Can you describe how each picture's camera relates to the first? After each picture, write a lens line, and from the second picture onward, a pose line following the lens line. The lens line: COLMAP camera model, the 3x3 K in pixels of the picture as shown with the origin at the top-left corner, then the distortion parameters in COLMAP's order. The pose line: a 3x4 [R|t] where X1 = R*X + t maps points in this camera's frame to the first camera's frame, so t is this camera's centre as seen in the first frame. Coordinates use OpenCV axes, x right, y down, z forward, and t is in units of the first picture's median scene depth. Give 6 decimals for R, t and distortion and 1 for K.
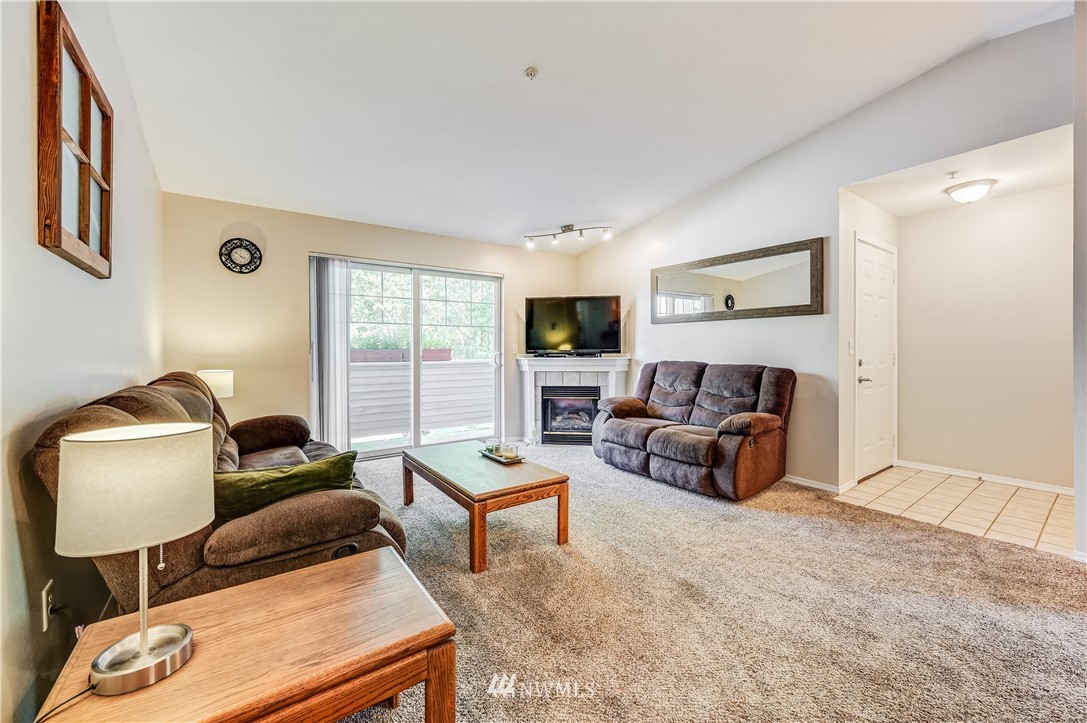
lens RADIAL K [[444.5, 0, 542.9], [0, 444.5, 319.5], [0, 0, 1]] dist [0.000299, 0.000031]
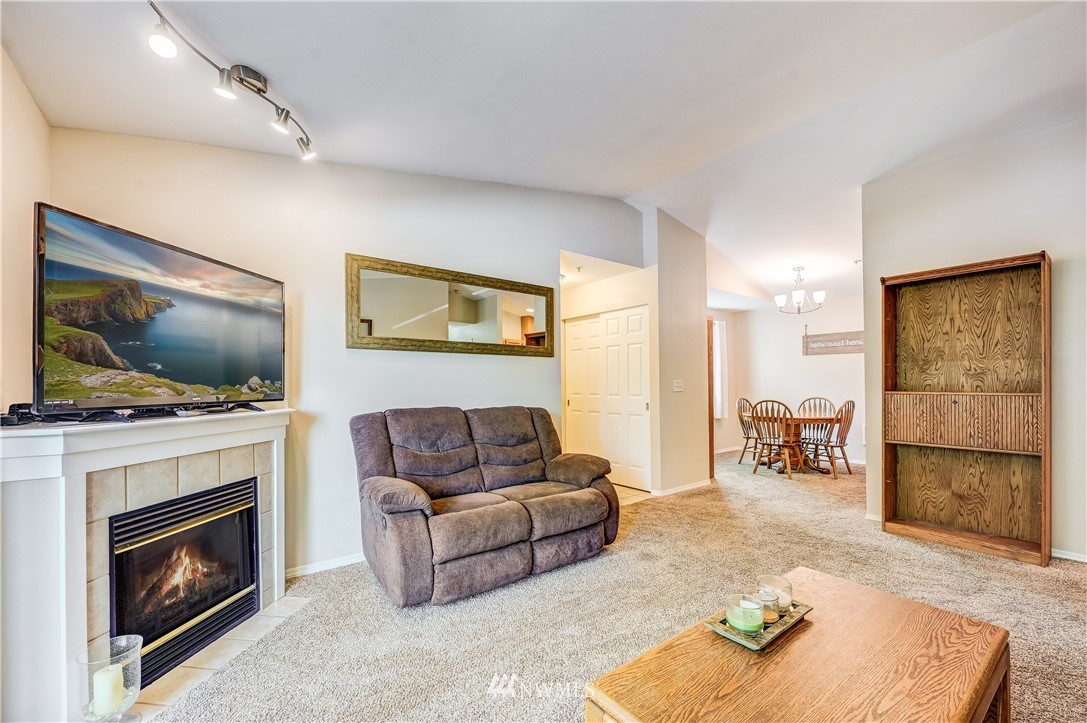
lens RADIAL K [[450.2, 0, 542.2], [0, 450.2, 385.3], [0, 0, 1]] dist [0.000360, 0.000057]
pose [[-0.043449, -0.001362, 0.999055, -0.371757], [-0.066284, 0.997800, -0.001522, 0.044540], [-0.996854, -0.066287, -0.043444, 0.816388]]
